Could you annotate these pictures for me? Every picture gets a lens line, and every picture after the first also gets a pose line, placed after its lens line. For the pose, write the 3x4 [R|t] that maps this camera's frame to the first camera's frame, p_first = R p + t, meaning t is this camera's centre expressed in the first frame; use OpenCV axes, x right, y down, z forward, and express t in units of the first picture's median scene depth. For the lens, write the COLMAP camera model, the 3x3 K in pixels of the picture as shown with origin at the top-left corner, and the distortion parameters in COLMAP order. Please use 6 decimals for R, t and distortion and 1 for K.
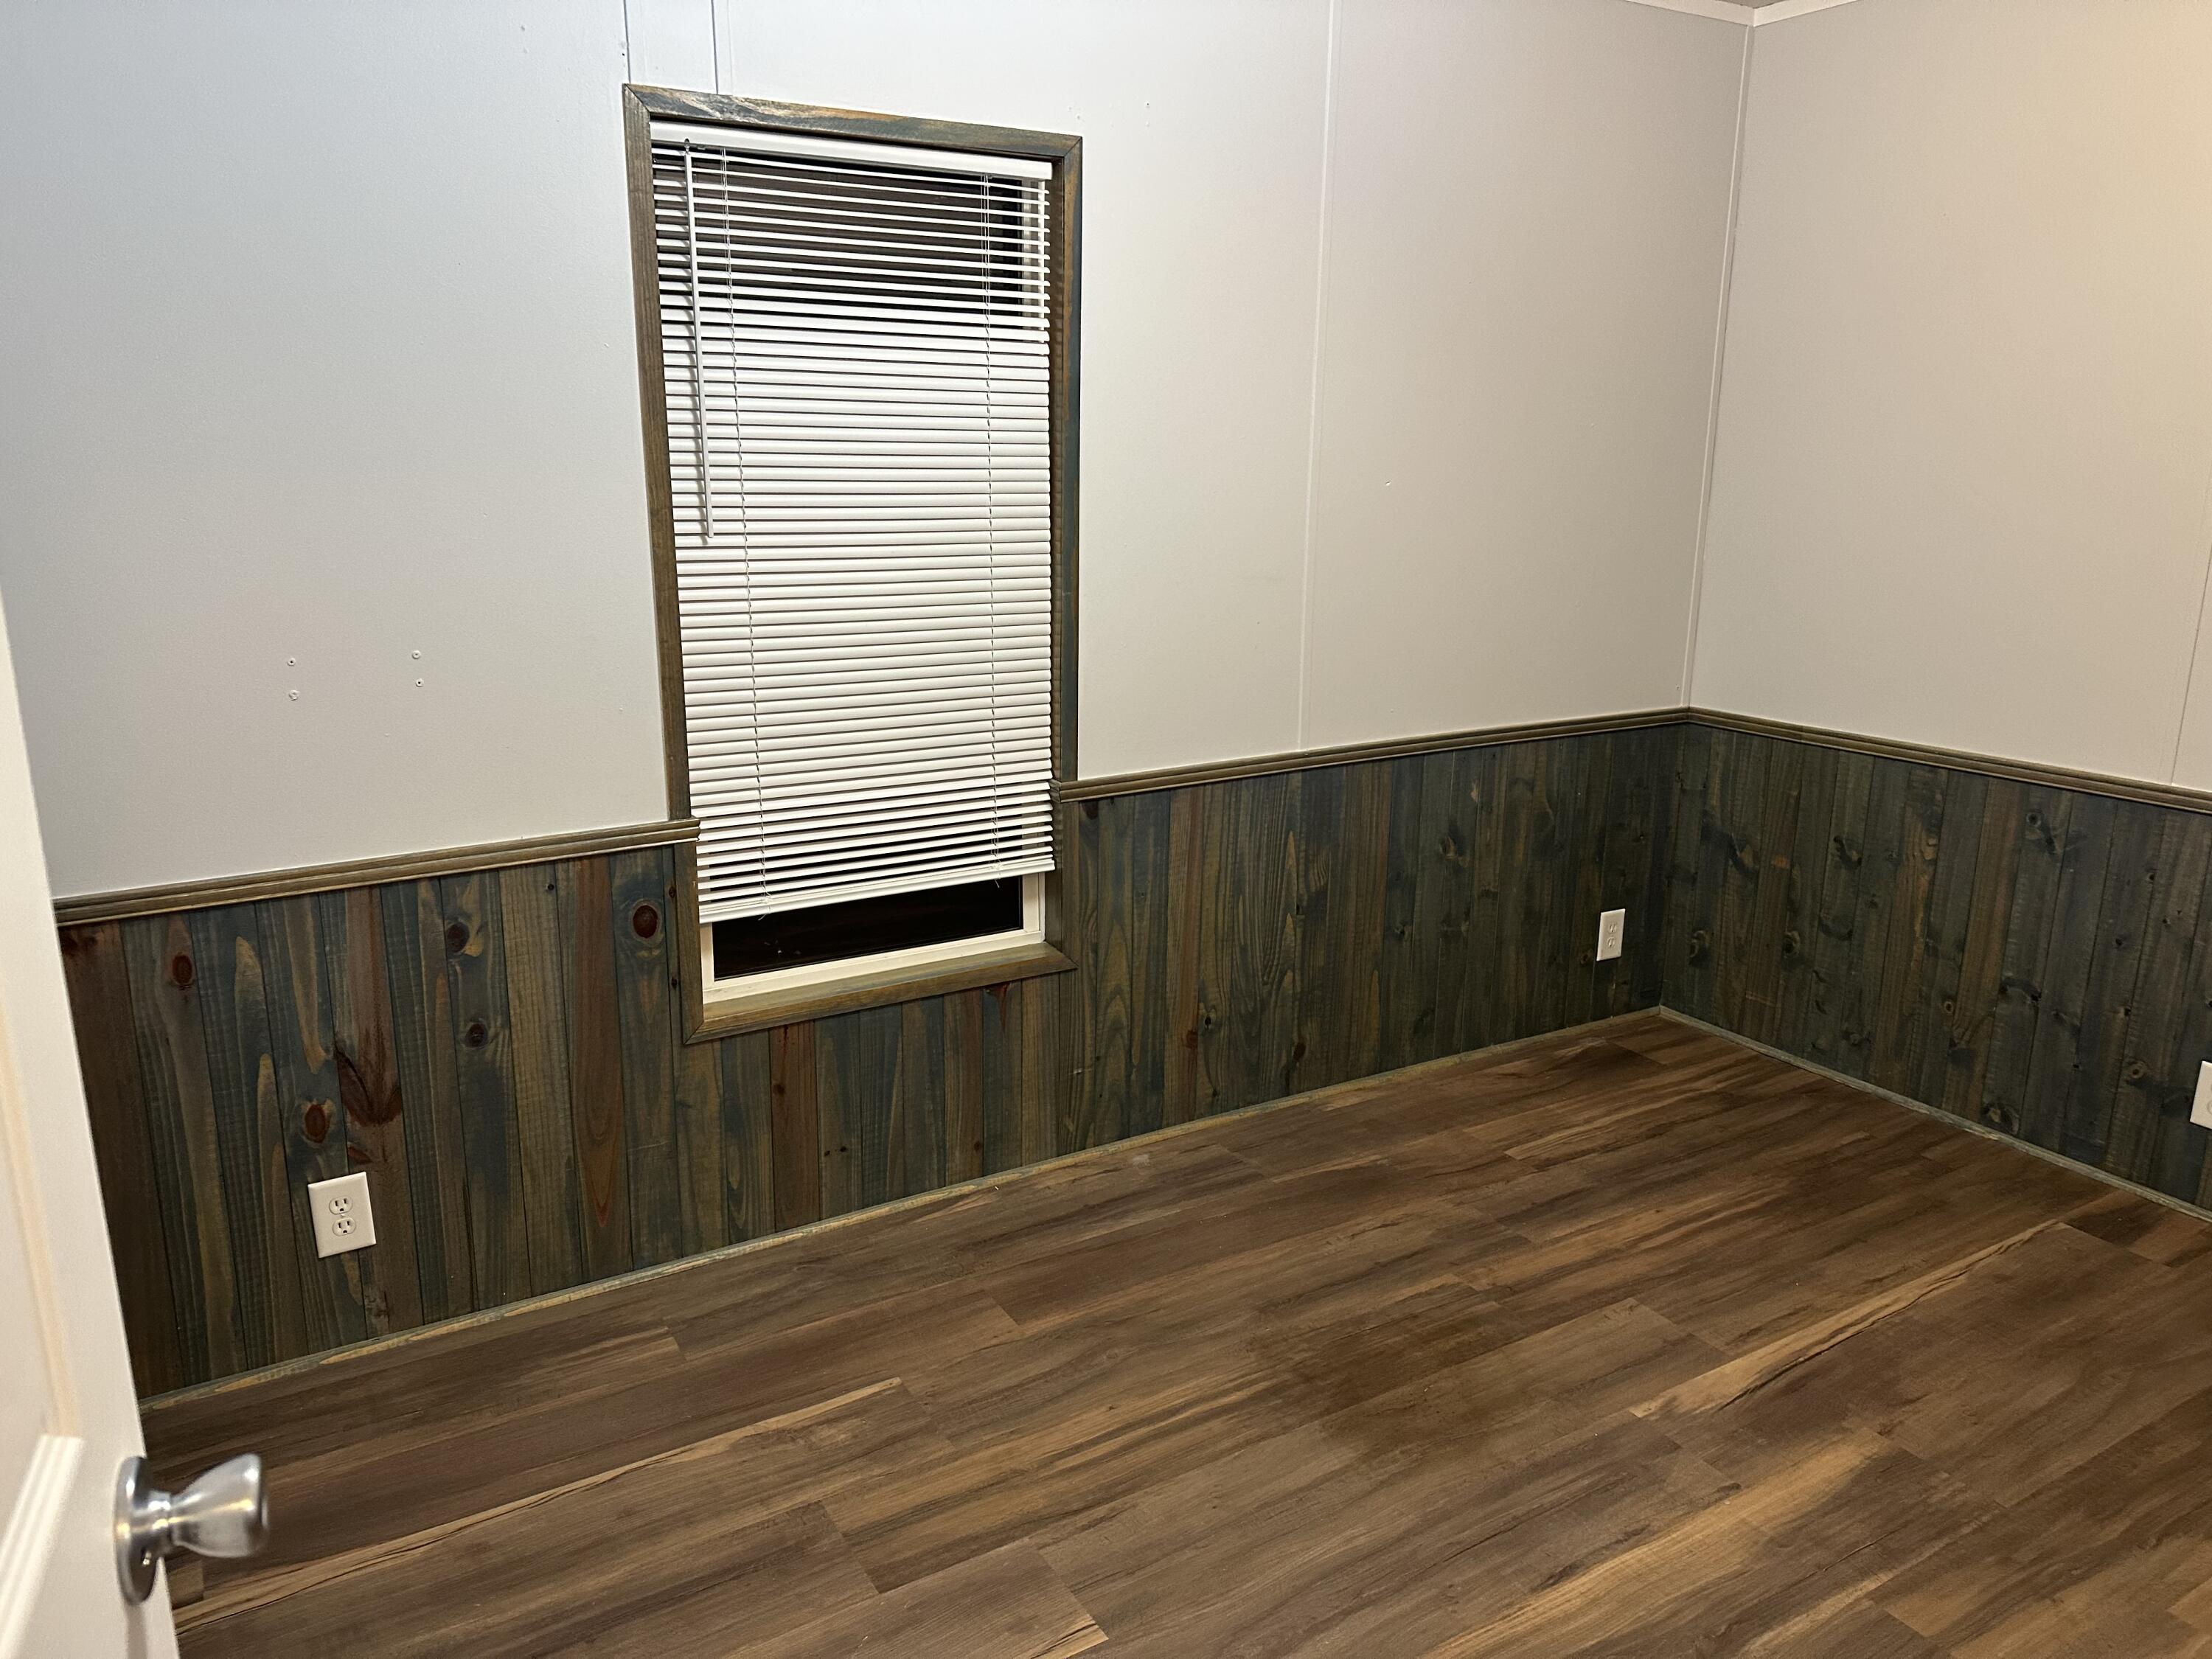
lens RADIAL K [[1575.3, 0, 1125.7], [0, 1575.3, 815.8], [0, 0, 1]] dist [0.104665, -0.049957]
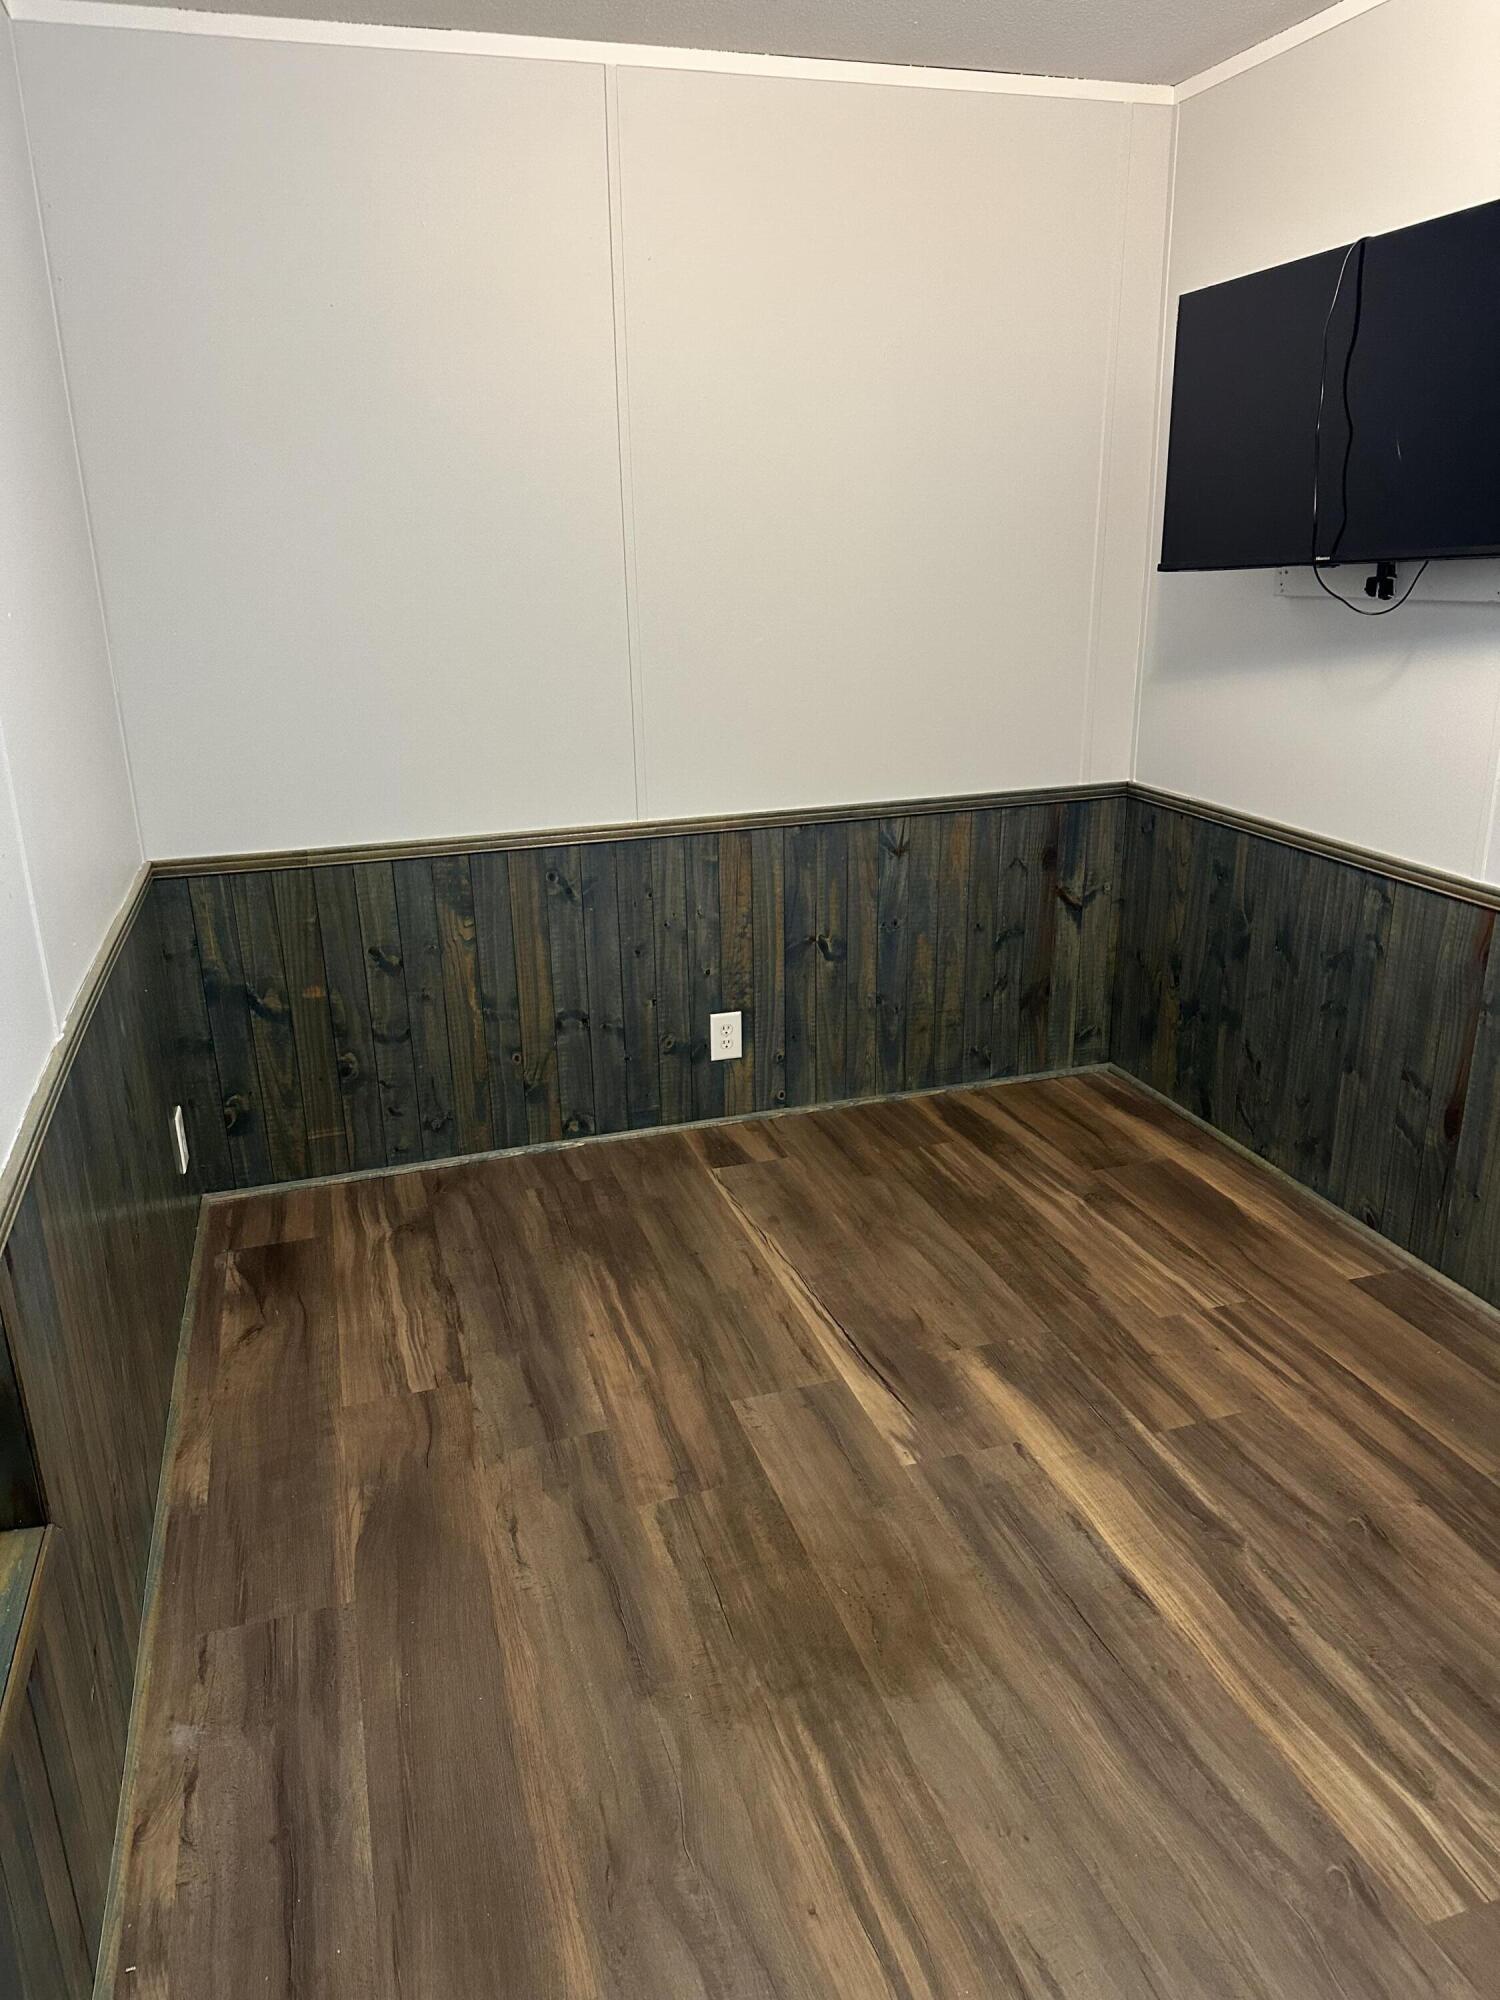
lens RADIAL K [[1424.3, 0, 753.6], [0, 1424.3, 997.8], [0, 0, 1]] dist [0.104665, -0.049957]
pose [[0.247279, -0.323405, 0.913380, -0.376641], [0.250273, 0.931985, 0.262236, -0.153032], [-0.936064, 0.163749, 0.311400, 0.571277]]
